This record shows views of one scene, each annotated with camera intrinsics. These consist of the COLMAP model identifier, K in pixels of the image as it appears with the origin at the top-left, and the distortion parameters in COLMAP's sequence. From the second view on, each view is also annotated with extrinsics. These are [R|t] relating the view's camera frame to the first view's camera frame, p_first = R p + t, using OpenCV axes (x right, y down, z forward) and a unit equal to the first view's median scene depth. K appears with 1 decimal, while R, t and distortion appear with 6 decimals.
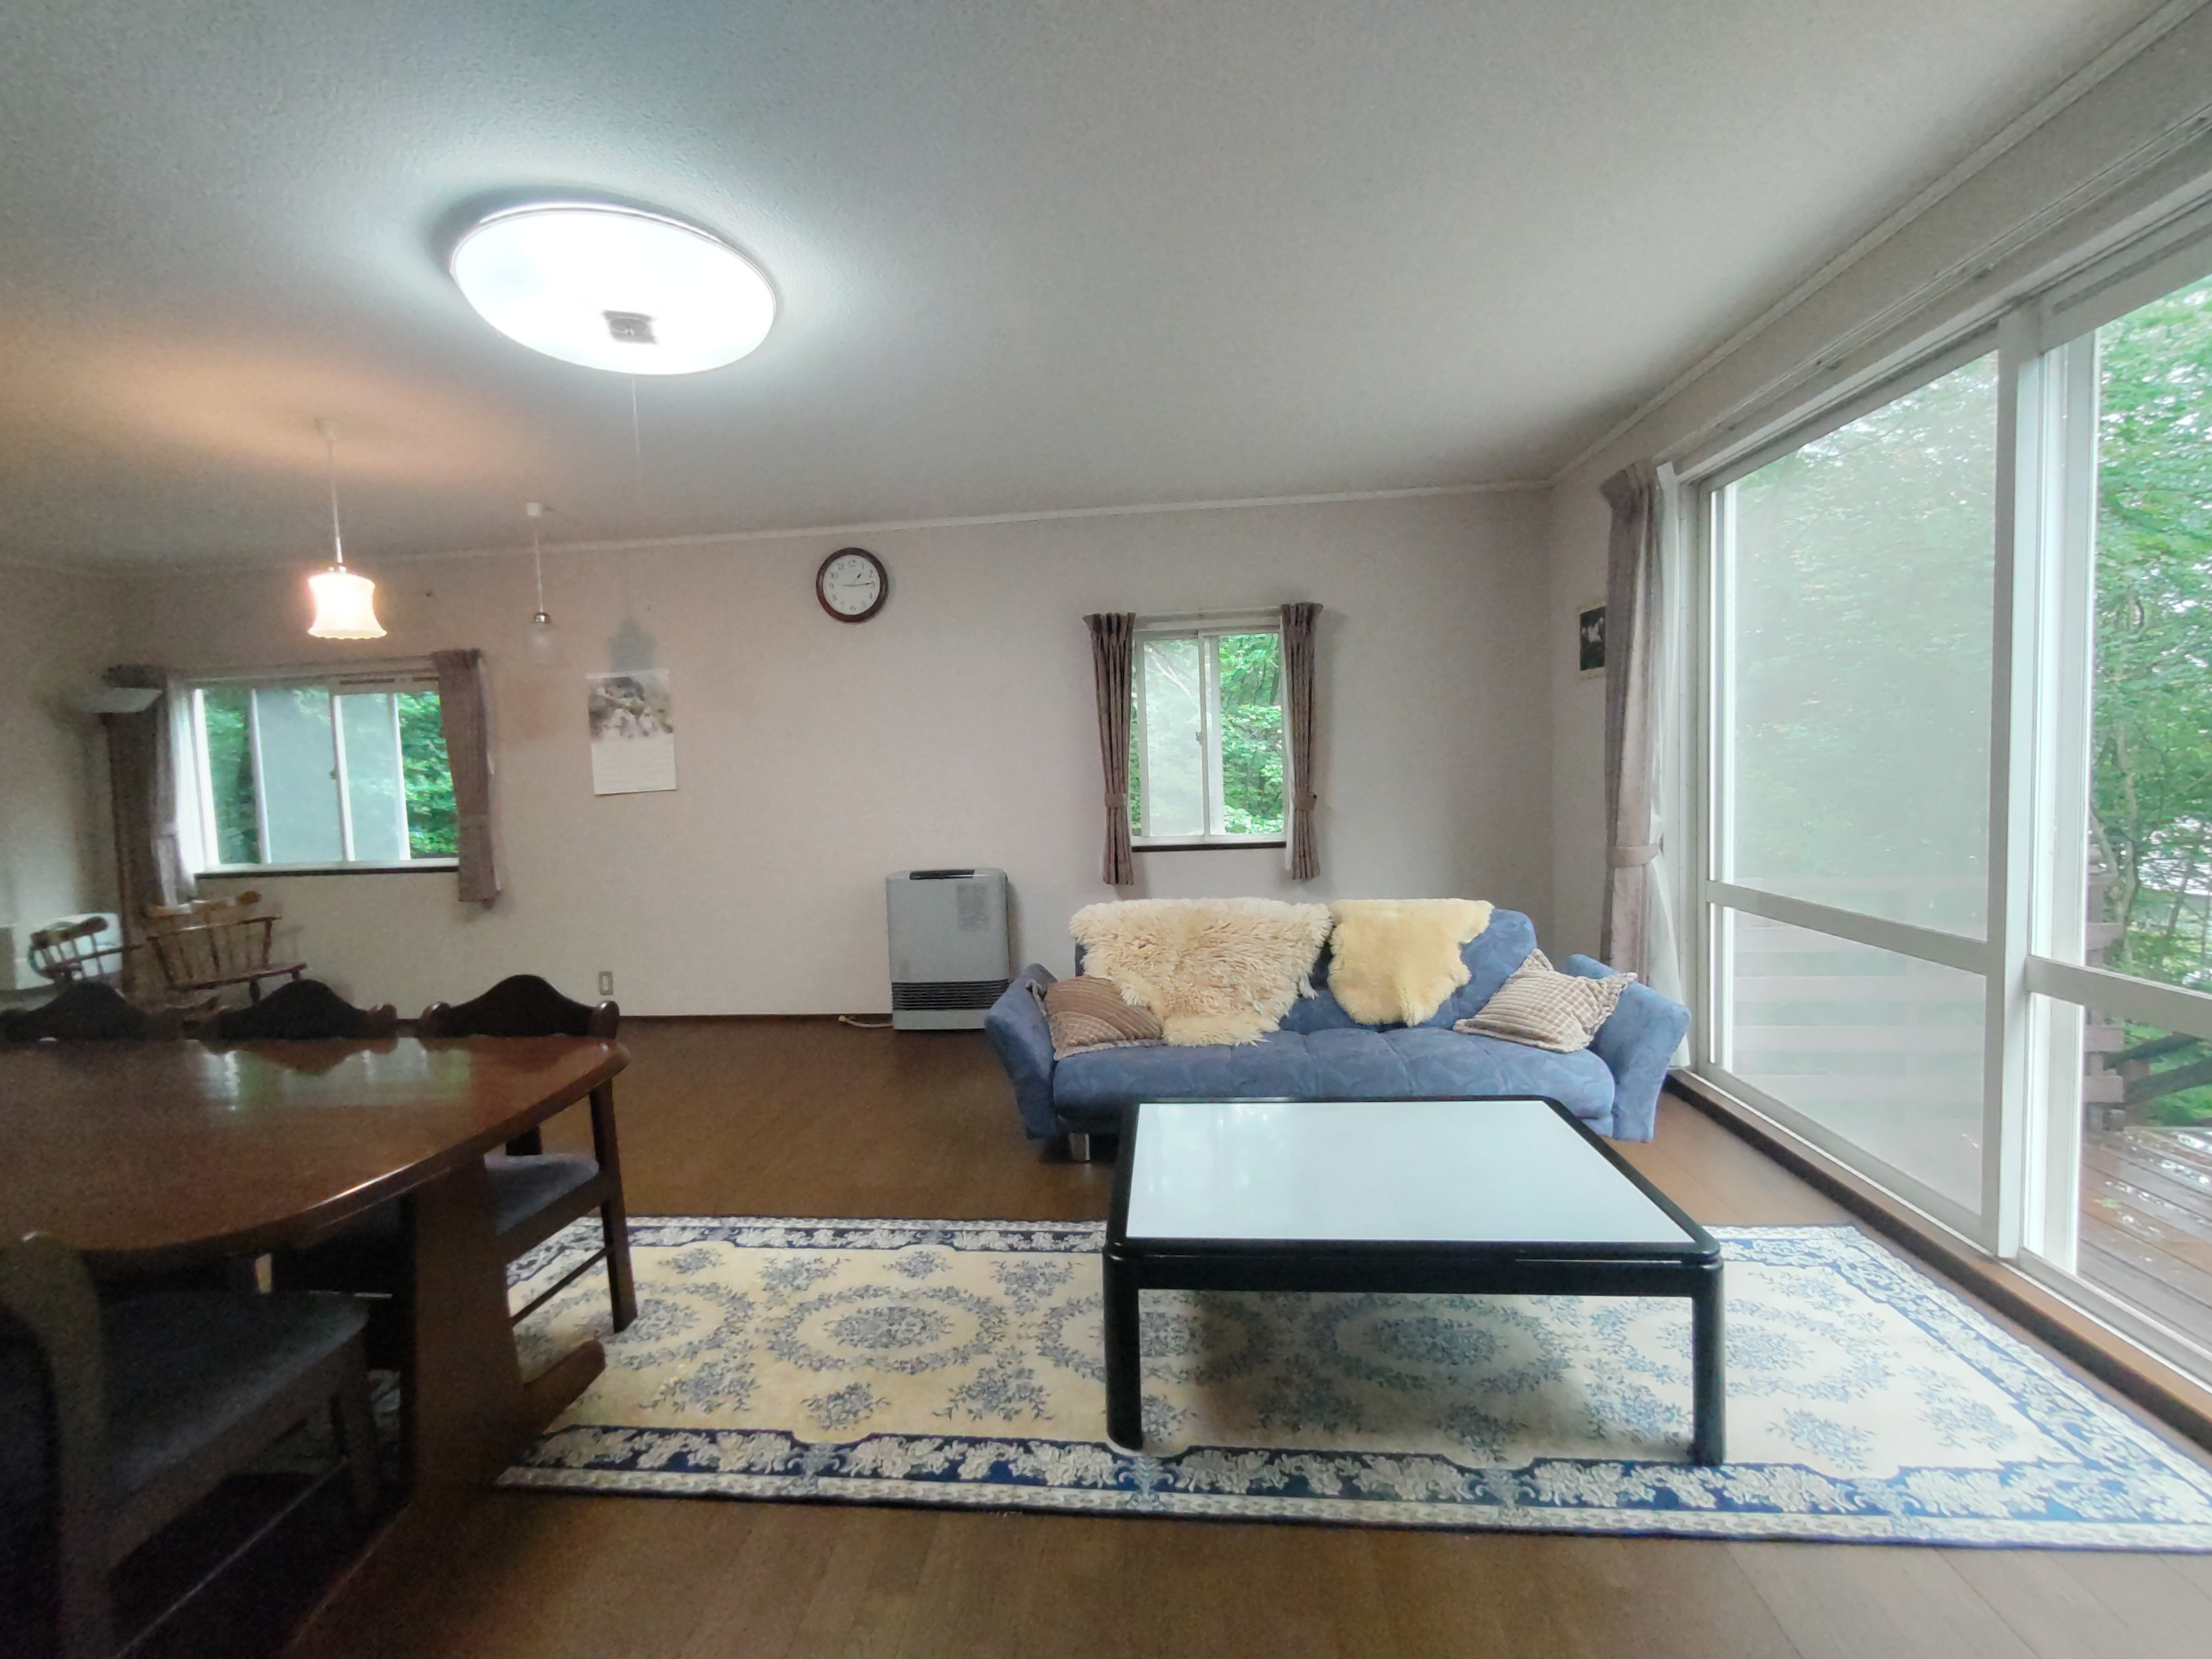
lens RADIAL K [[937.4, 0, 1093.2], [0, 937.4, 821.1], [0, 0, 1]] dist [-0.013728, 0.000510]
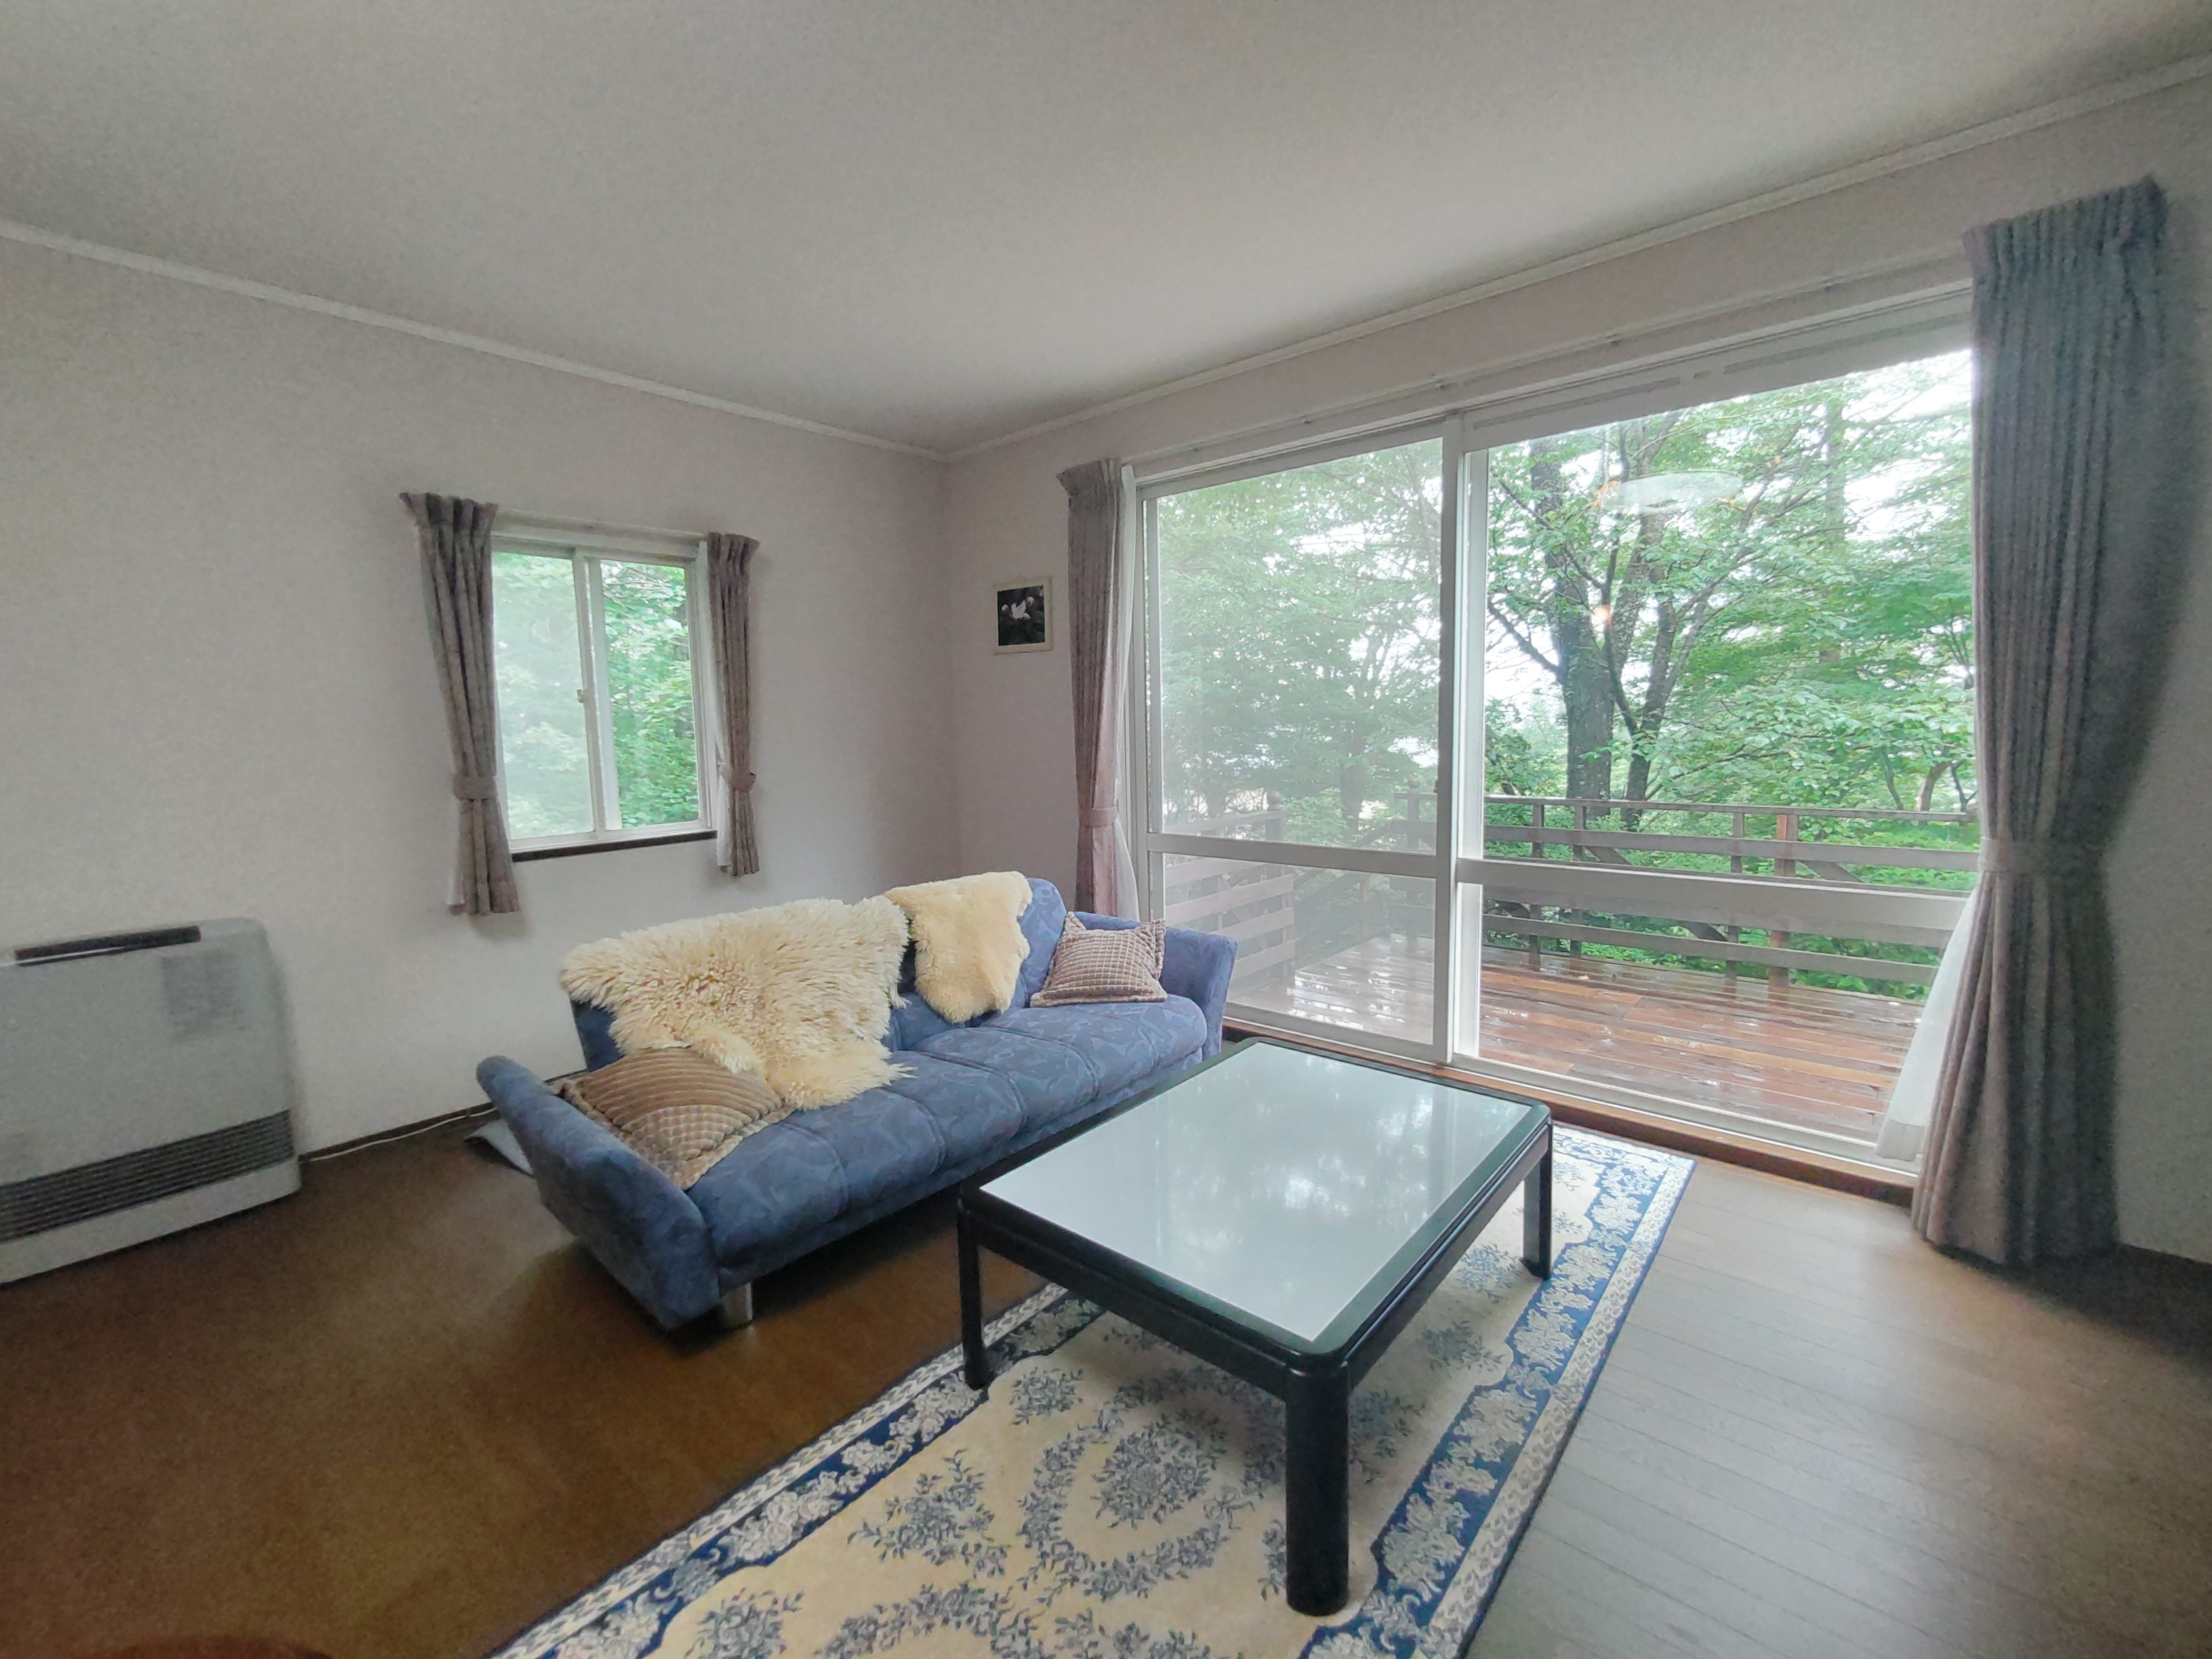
lens RADIAL K [[940.0, 0, 1093.8], [0, 940.0, 814.4], [0, 0, 1]] dist [-0.014835, 0.006204]
pose [[0.588185, -0.056357, 0.806760, -0.383945], [0.054310, 0.998070, 0.030125, 0.000146], [-0.806901, 0.026096, 0.590110, 0.413740]]
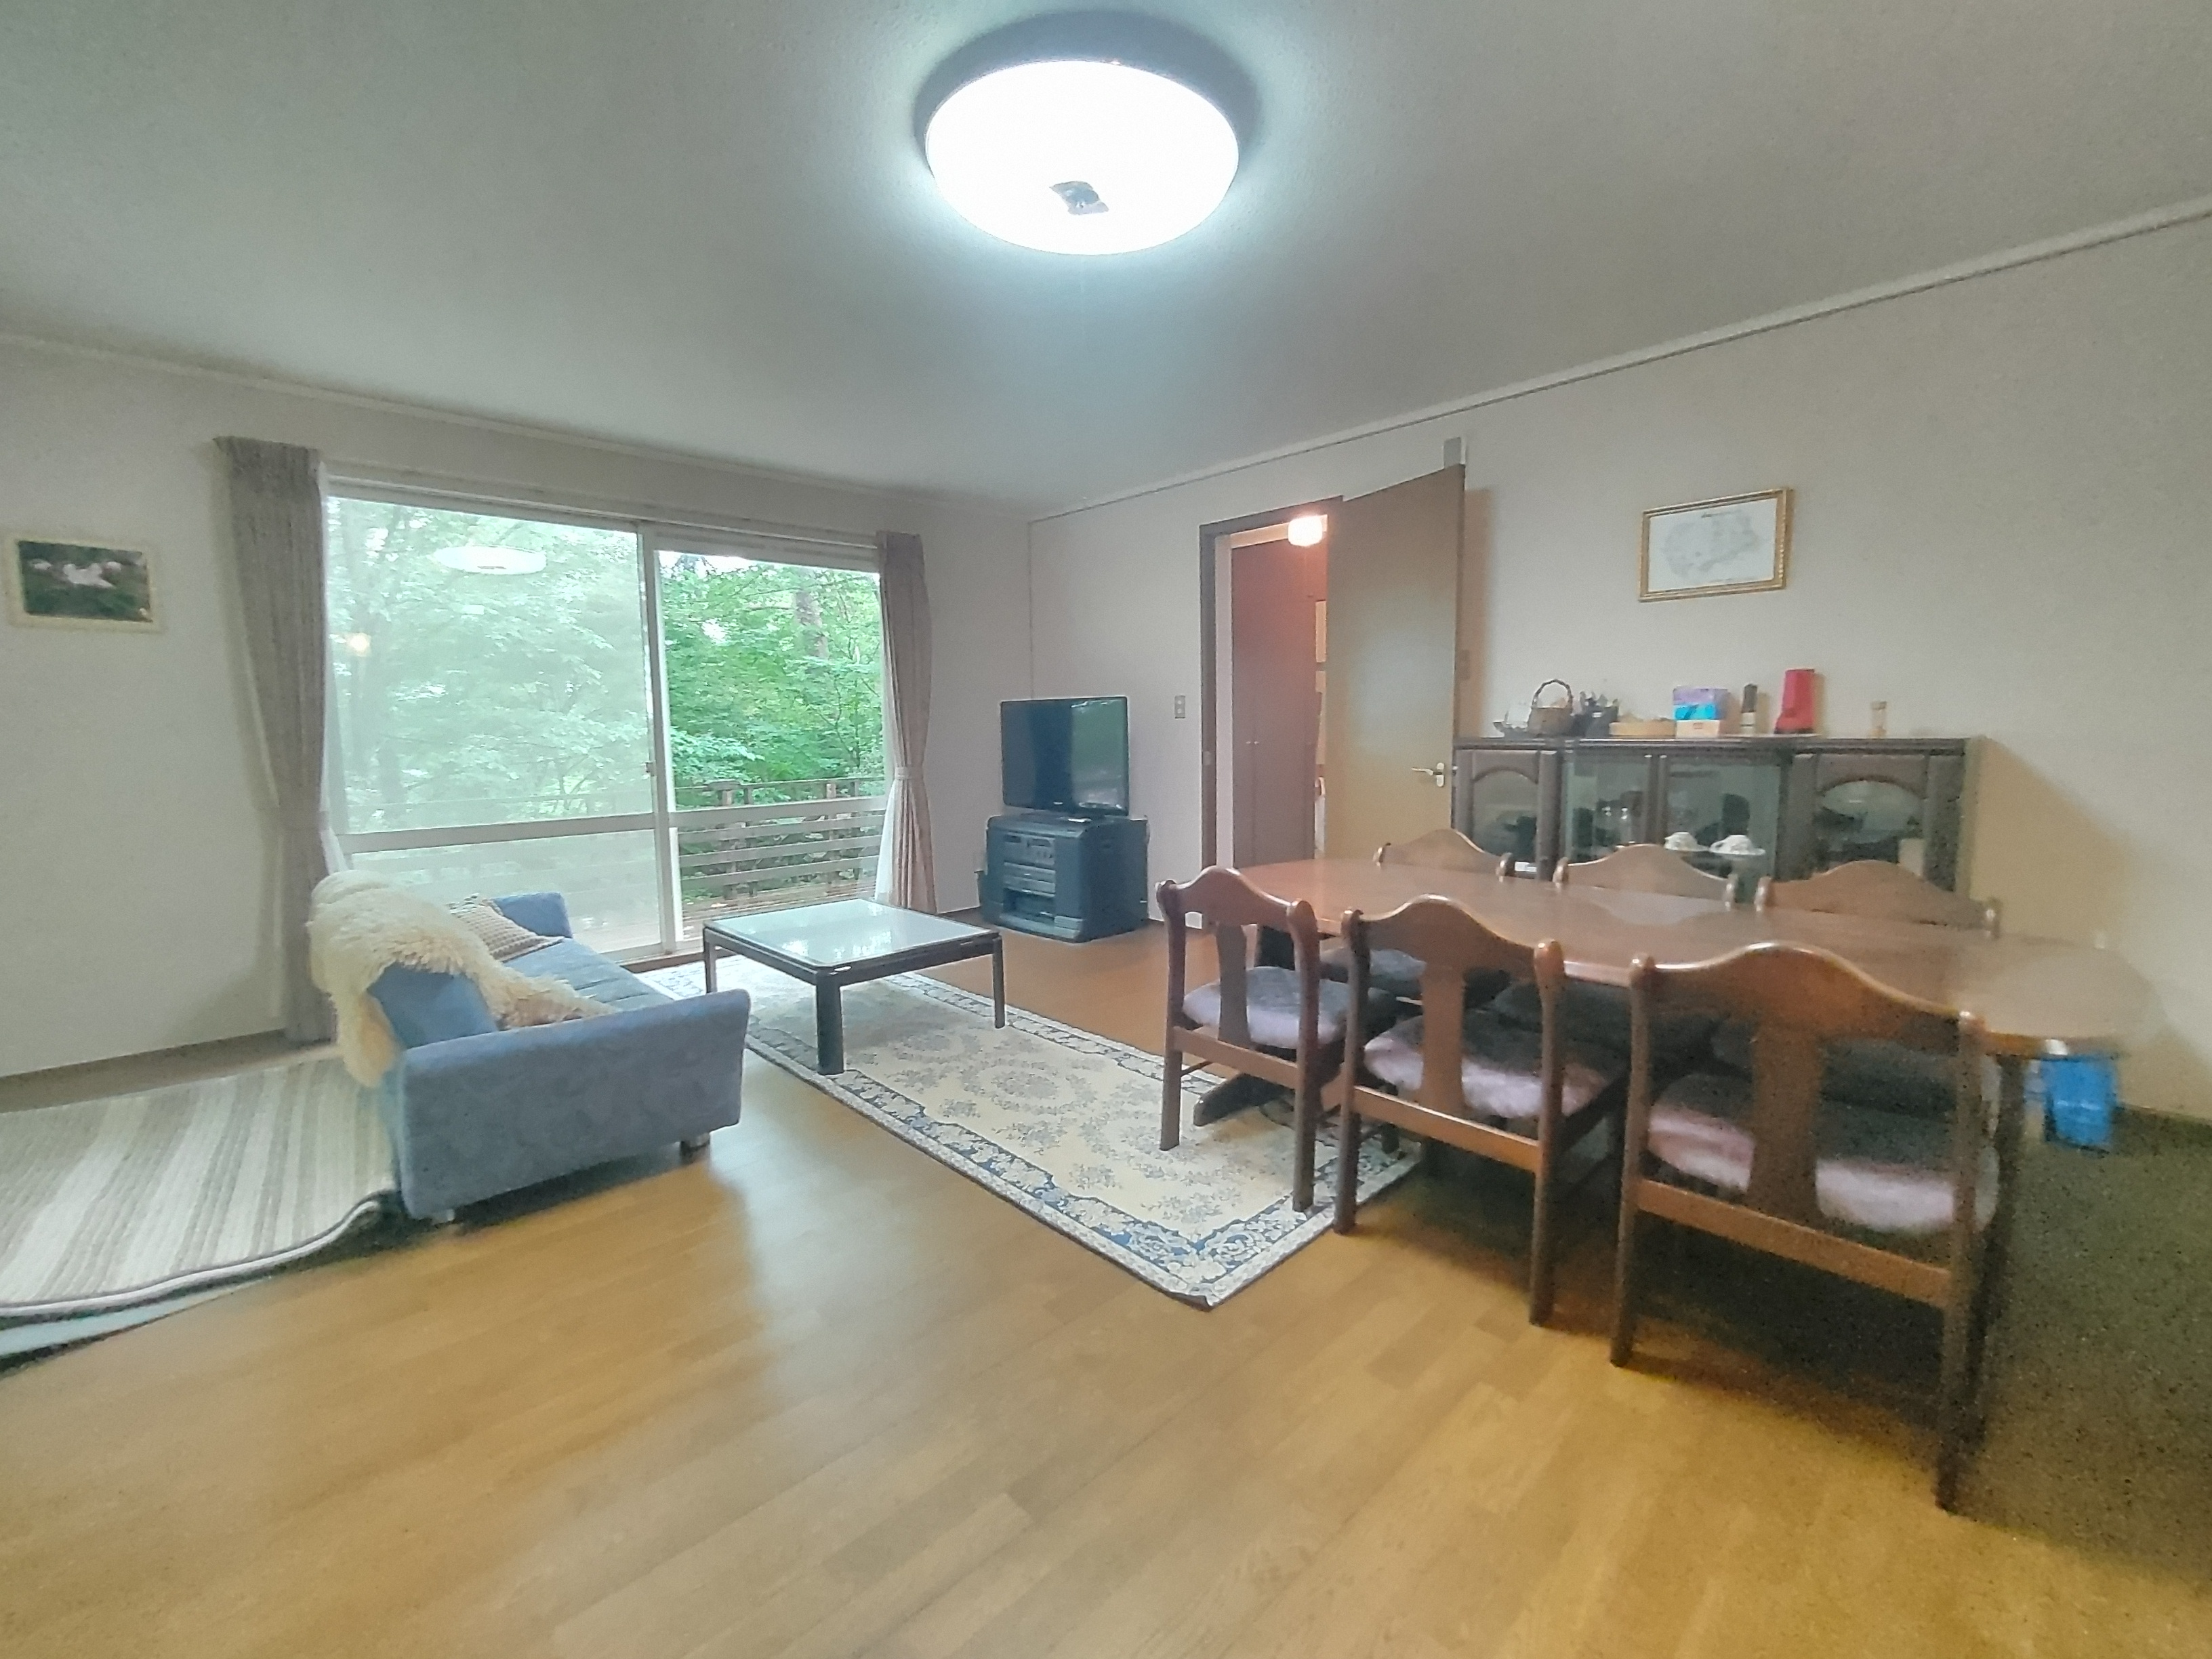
lens RADIAL K [[940.0, 0, 1093.8], [0, 940.0, 814.4], [0, 0, 1]] dist [-0.014835, 0.006204]
pose [[-0.749729, -0.018804, 0.661478, -0.909701], [0.080039, 0.989681, 0.118851, -0.027348], [-0.656887, 0.142050, -0.740487, 1.412885]]
